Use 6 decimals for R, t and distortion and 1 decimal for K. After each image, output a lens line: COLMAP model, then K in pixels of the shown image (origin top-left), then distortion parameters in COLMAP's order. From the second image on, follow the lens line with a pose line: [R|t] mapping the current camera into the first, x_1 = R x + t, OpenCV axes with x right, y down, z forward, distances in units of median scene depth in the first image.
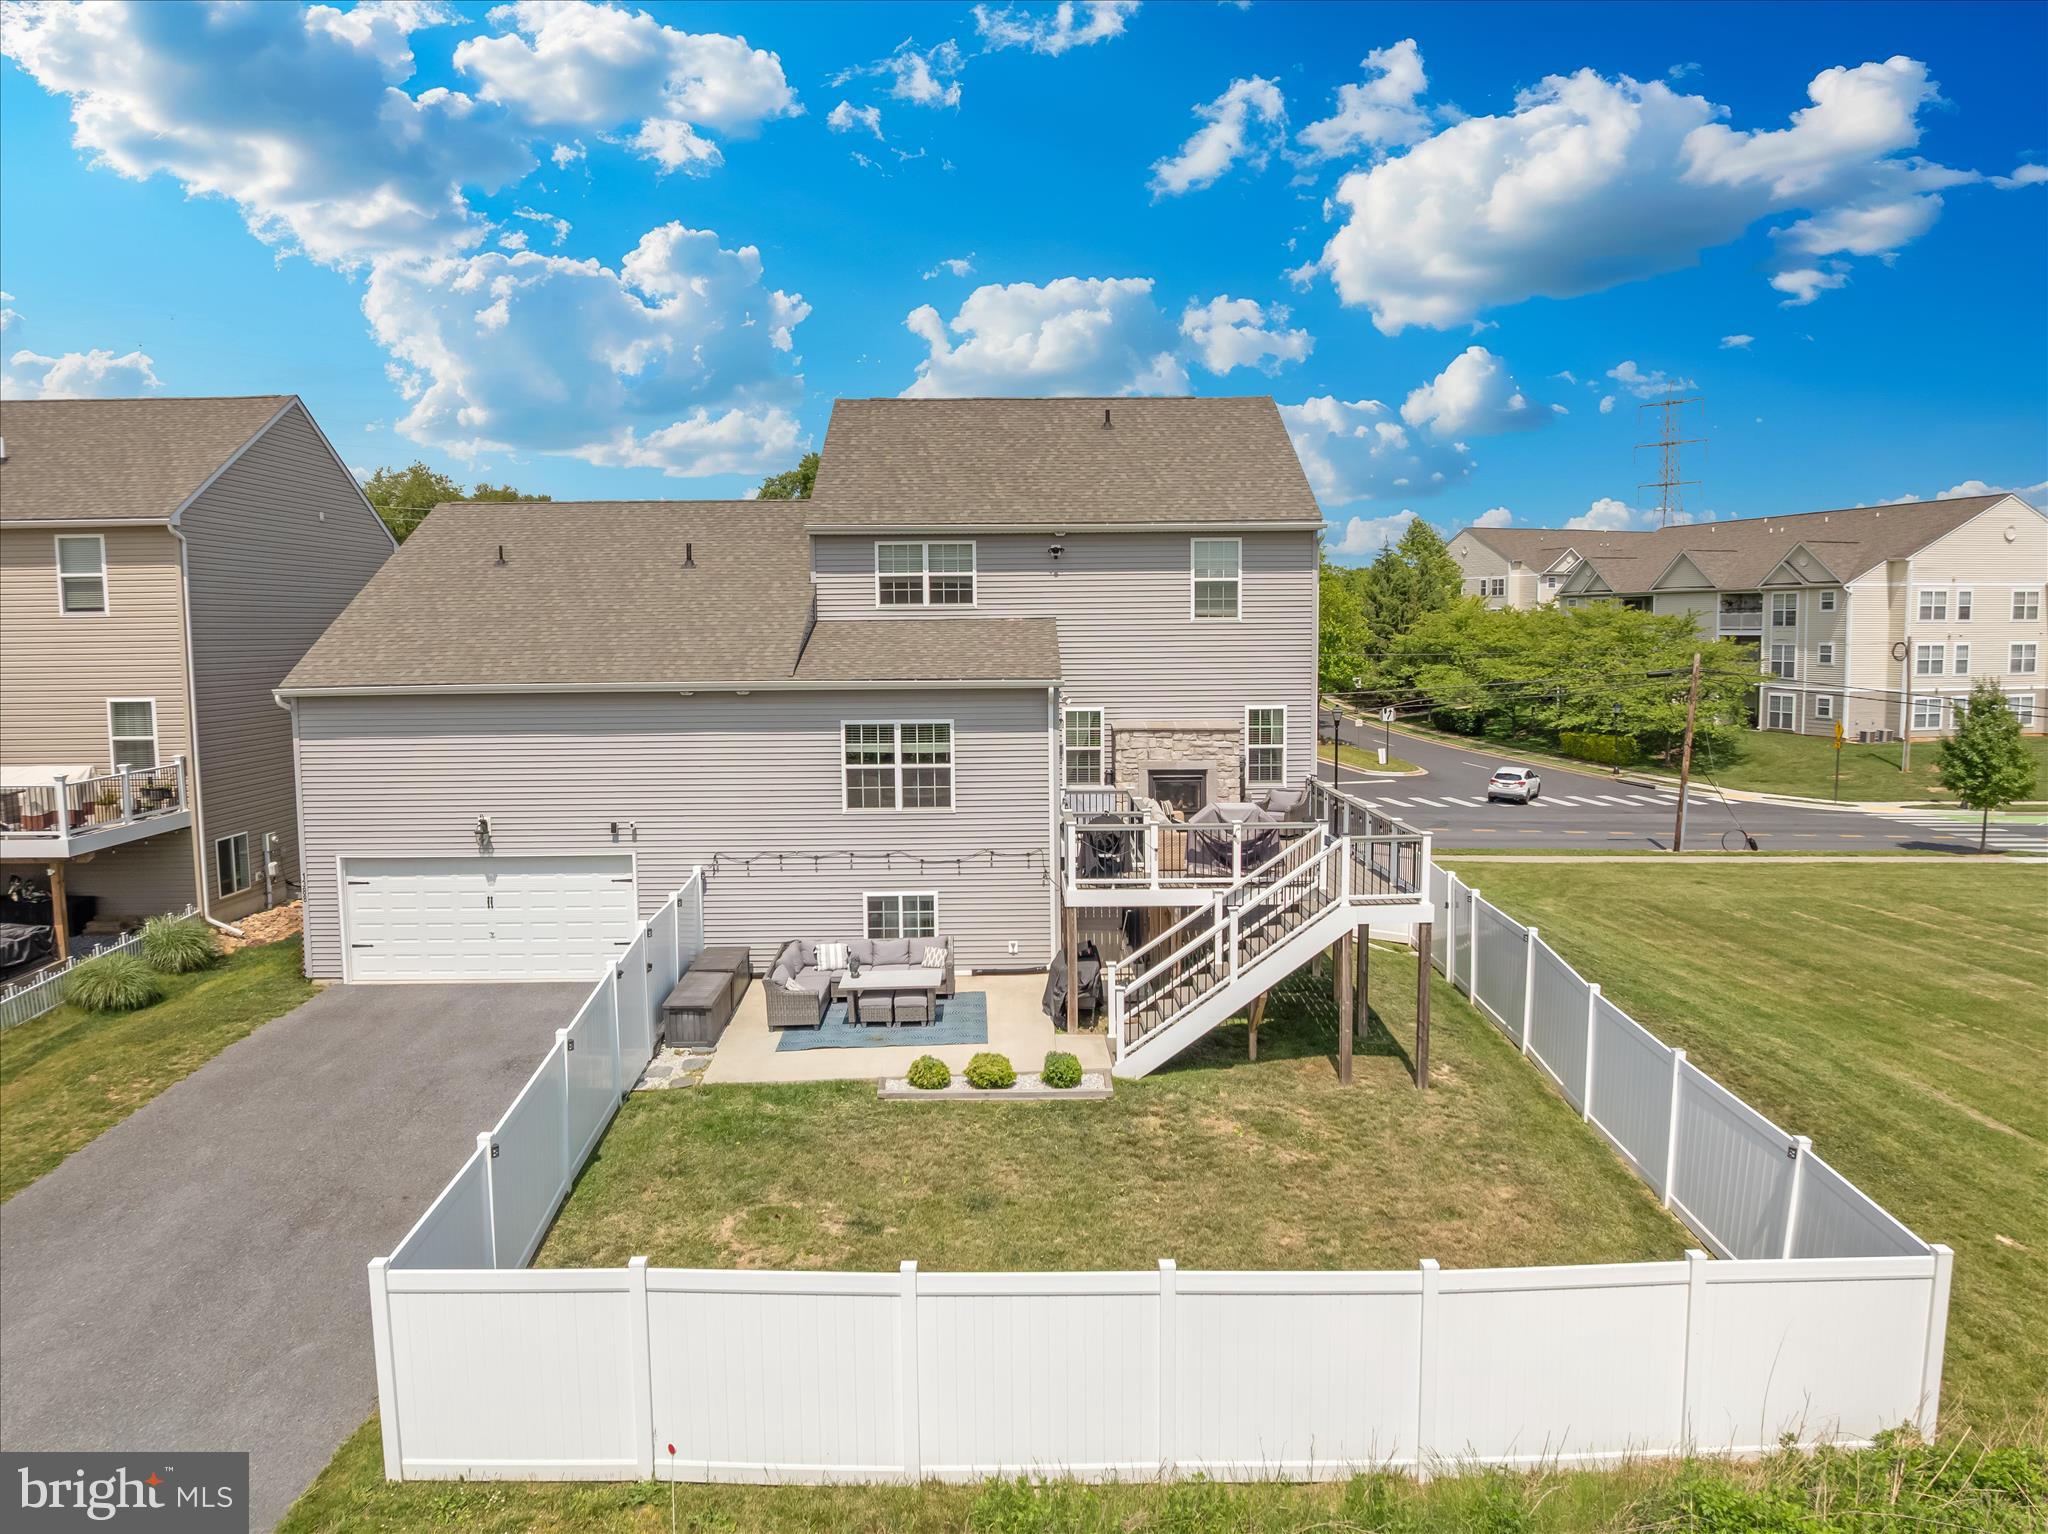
lens RADIAL K [[1440.3, 0, 1033.7], [0, 1440.3, 767.5], [0, 0, 1]] dist [-0.033910, -0.002725]
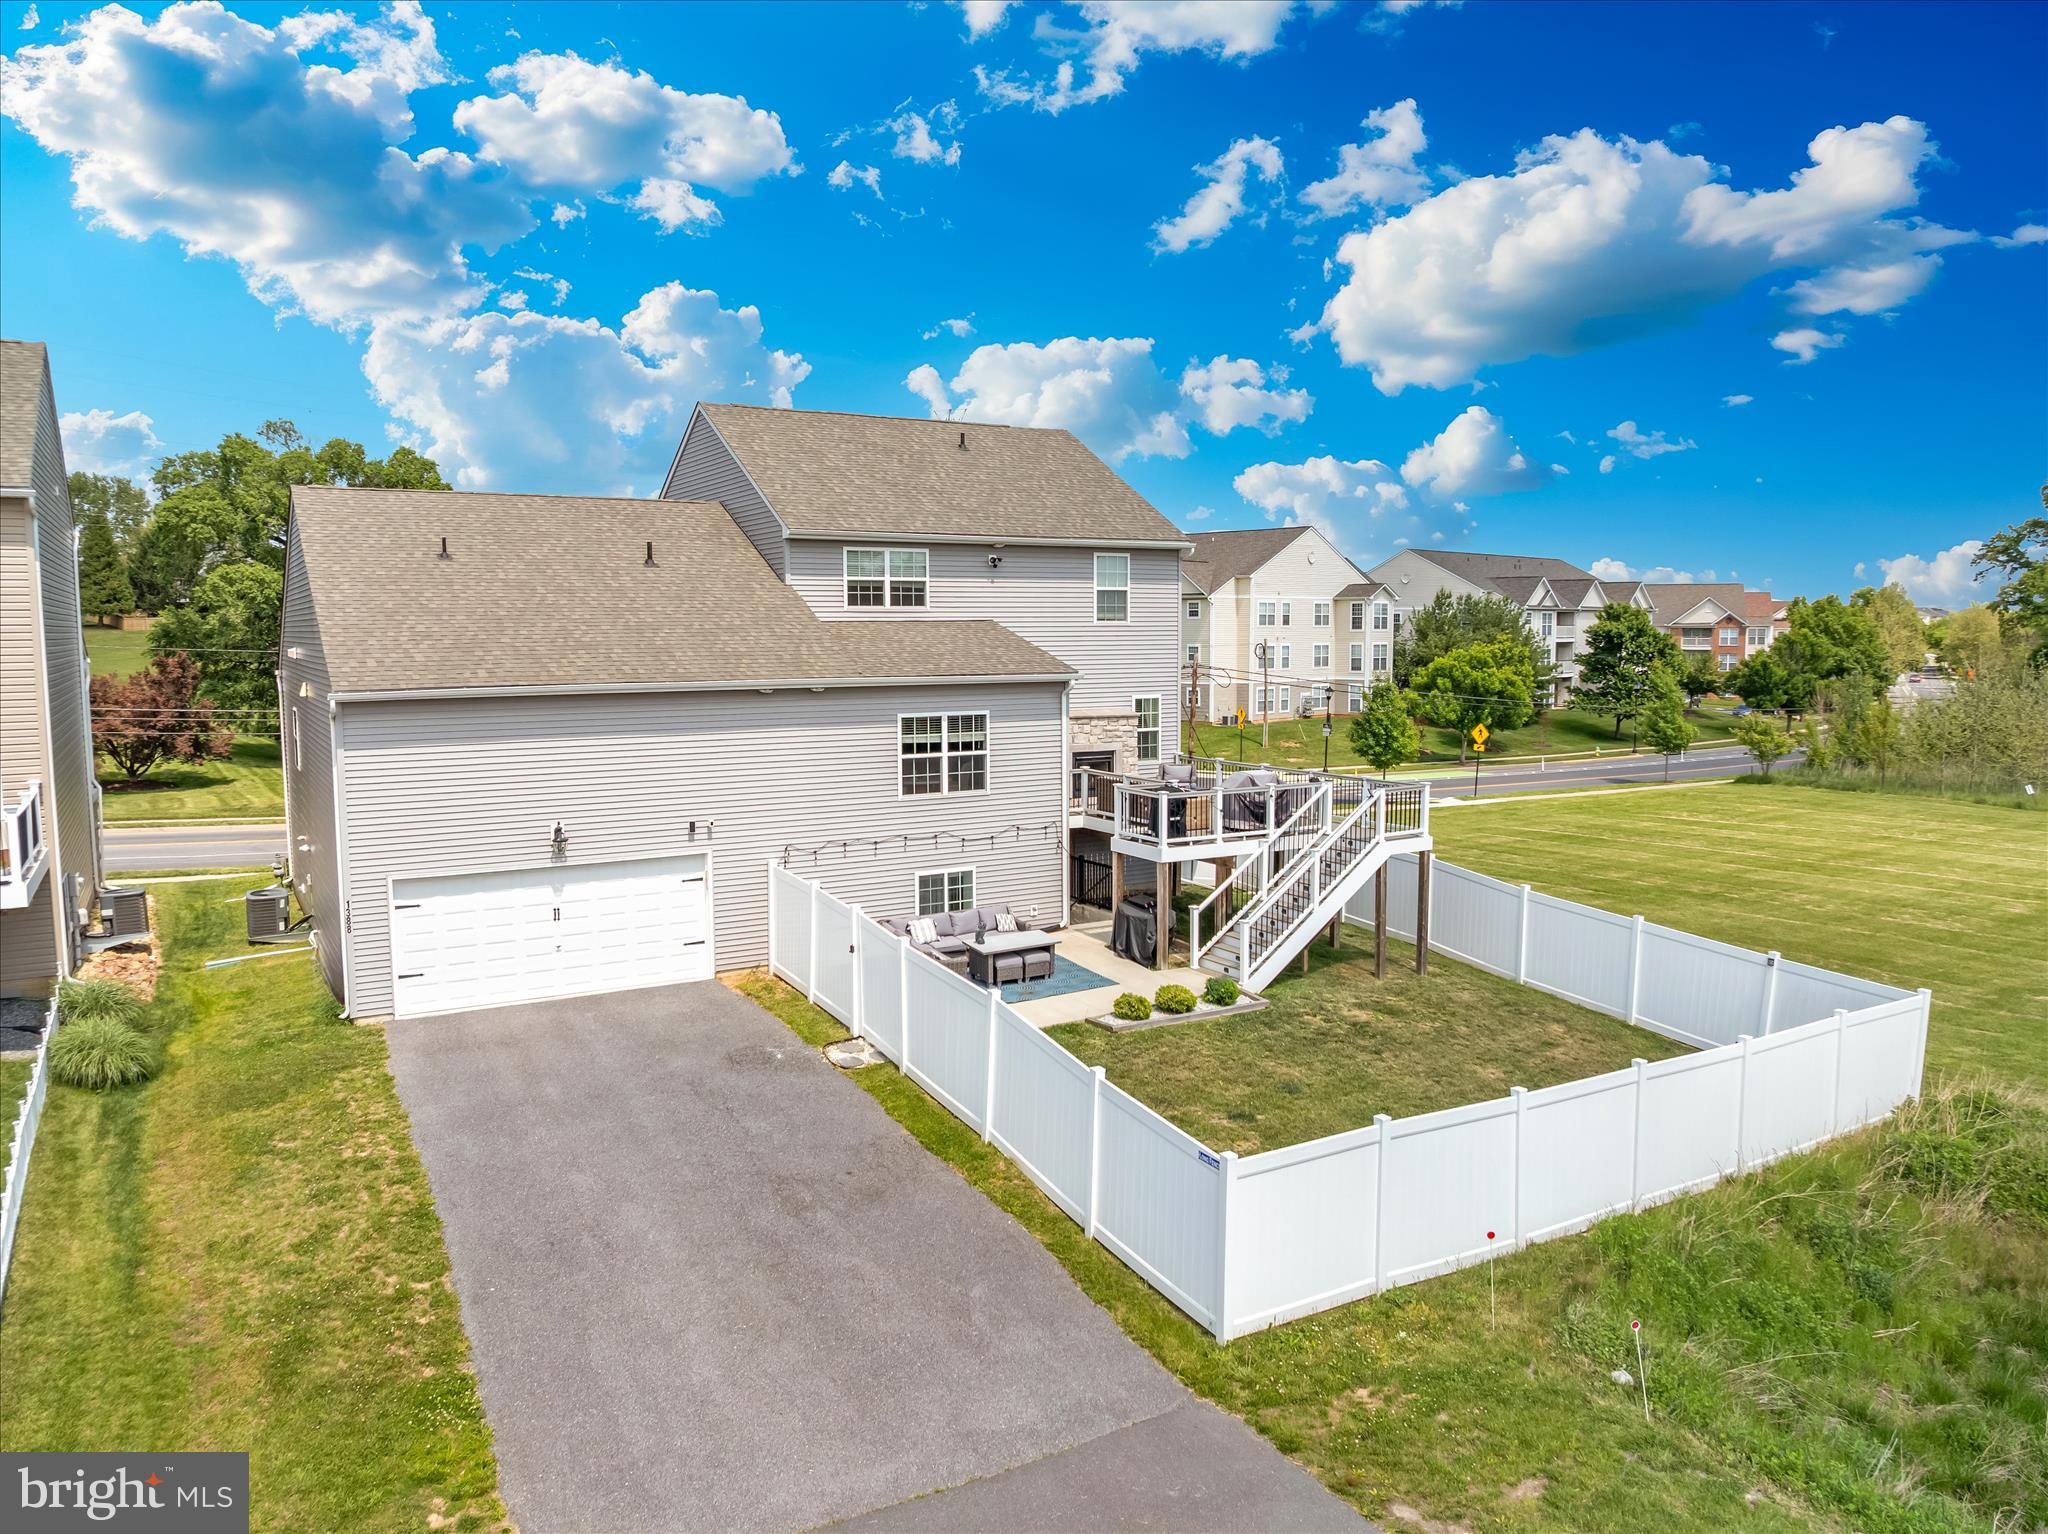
lens RADIAL K [[1440.3, 0, 1031.3], [0, 1440.3, 769.6], [0, 0, 1]] dist [-0.033910, -0.002725]
pose [[0.868397, -0.043698, 0.493940, -0.576868], [0.044659, 0.998954, 0.009860, 0.002739], [-0.493854, 0.013496, 0.869440, 0.015227]]
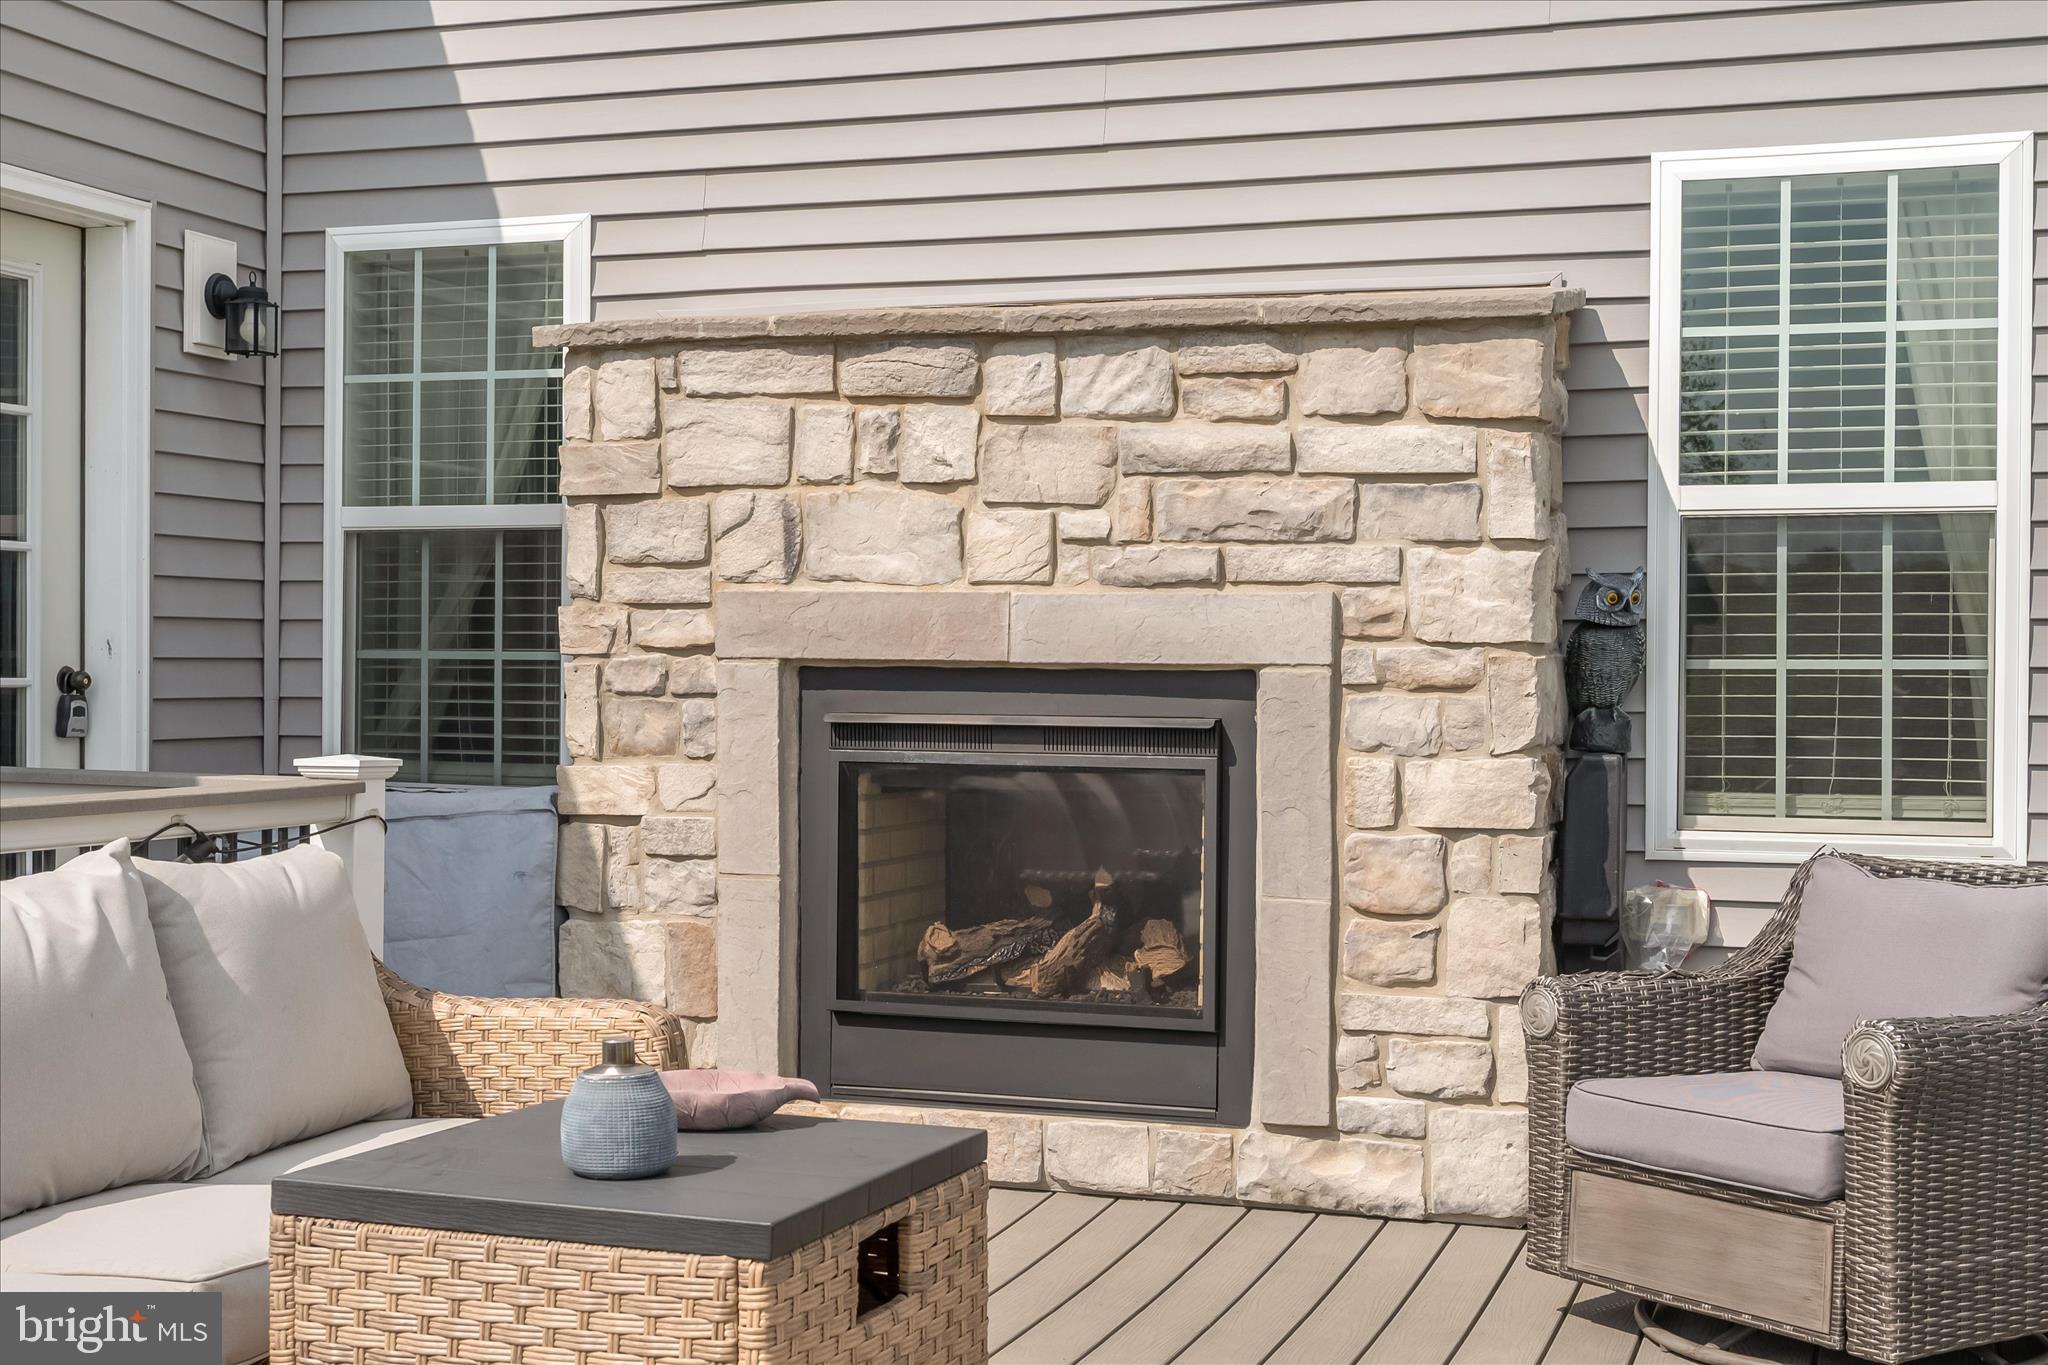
lens RADIAL K [[2509.0, 0, 1035.1], [0, 2509.0, 680.3], [0, 0, 1]] dist [-0.000867, 0.000000]
pose [[0.942487, 0.018868, -0.333709, 0.190239], [-0.050870, 0.994872, -0.087423, 0.023491], [0.330348, 0.099371, 0.938614, 0.894120]]
